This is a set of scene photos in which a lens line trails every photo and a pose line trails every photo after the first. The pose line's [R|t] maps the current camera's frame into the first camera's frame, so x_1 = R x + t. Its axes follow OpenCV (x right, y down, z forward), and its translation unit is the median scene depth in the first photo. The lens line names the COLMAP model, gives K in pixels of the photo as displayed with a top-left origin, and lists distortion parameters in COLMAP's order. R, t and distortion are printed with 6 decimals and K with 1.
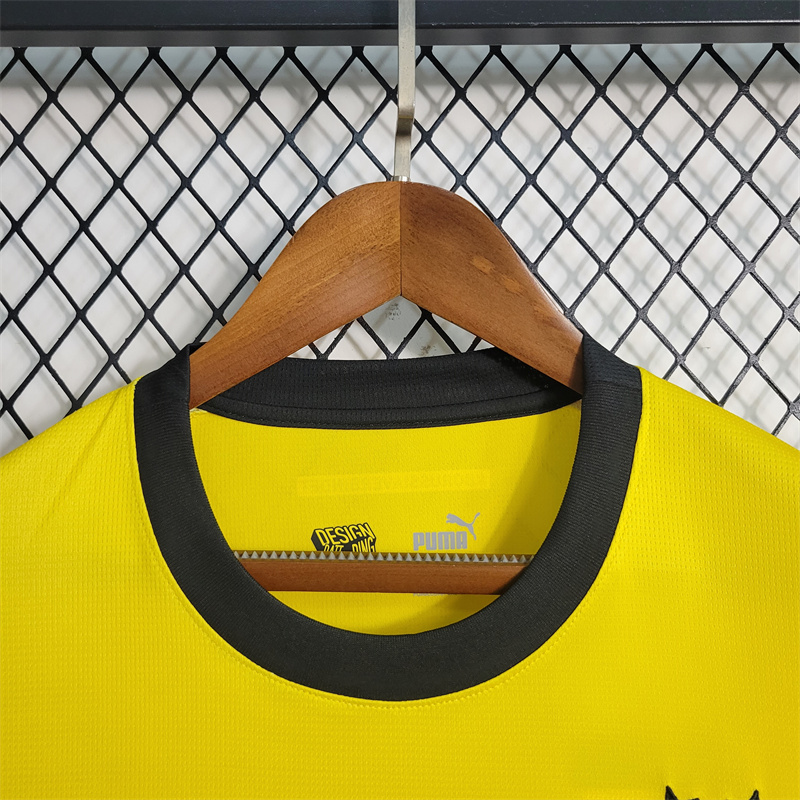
lens RADIAL K [[775.5, 0, 400.7], [0, 775.5, 397.2], [0, 0, 1]] dist [0.000509, 0.000000]
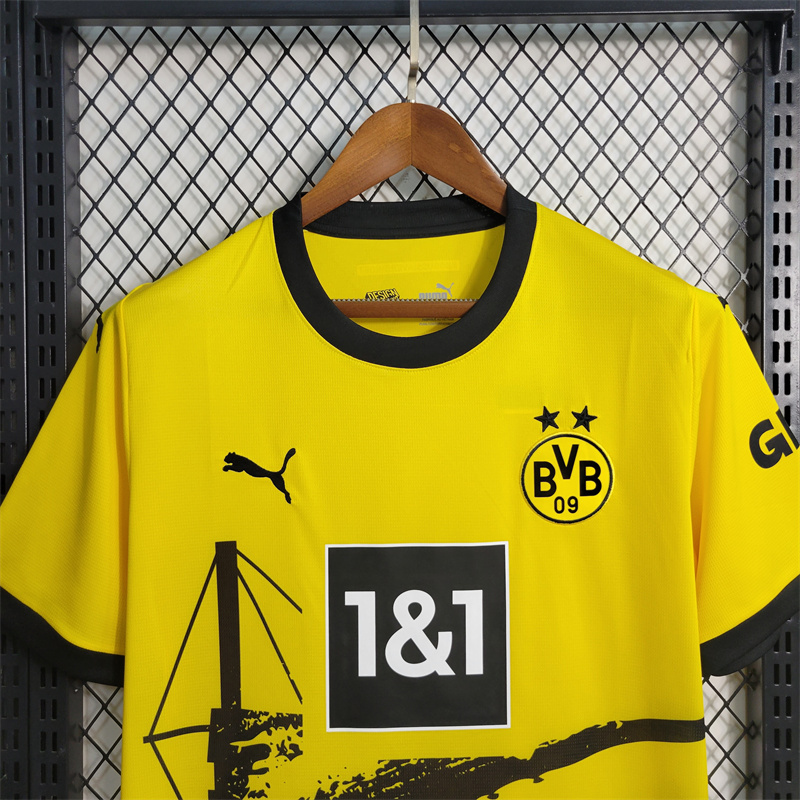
lens RADIAL K [[775.5, 0, 403.3], [0, 775.5, 399.5], [0, 0, 1]] dist [0.000509, 0.000000]
pose [[0.999817, -0.012114, 0.014781, -0.049395], [0.010404, 0.993796, 0.110727, 0.205791], [-0.016031, -0.110553, 0.993741, -0.849941]]
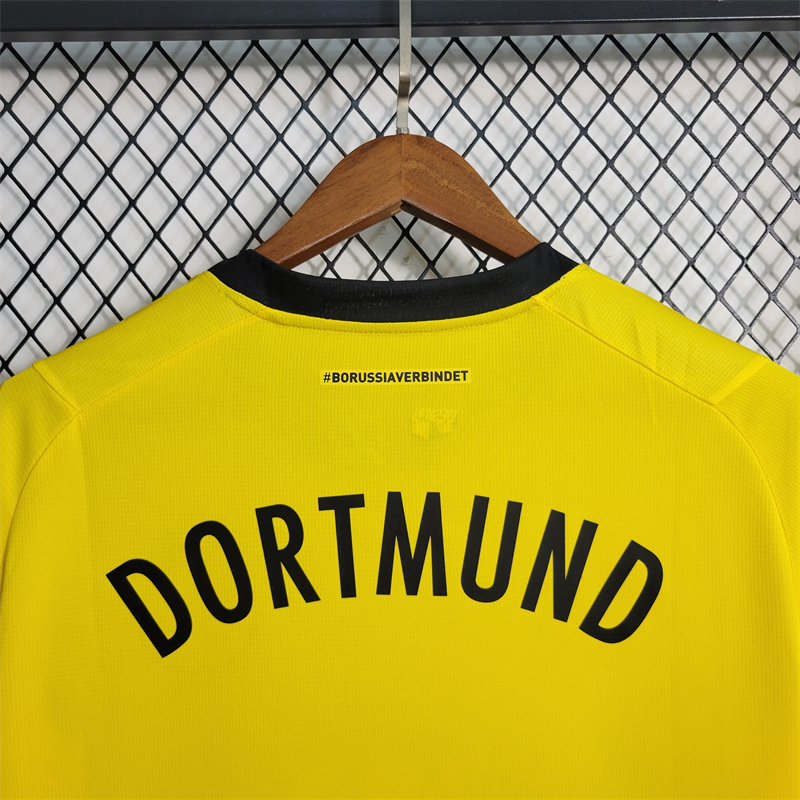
lens RADIAL K [[775.5, 0, 397.8], [0, 775.5, 402.6], [0, 0, 1]] dist [0.000509, 0.000000]
pose [[0.999929, -0.004464, -0.011022, 0.033914], [0.004951, 0.998993, 0.044585, 0.135011], [0.010812, -0.044636, 0.998945, -0.401040]]
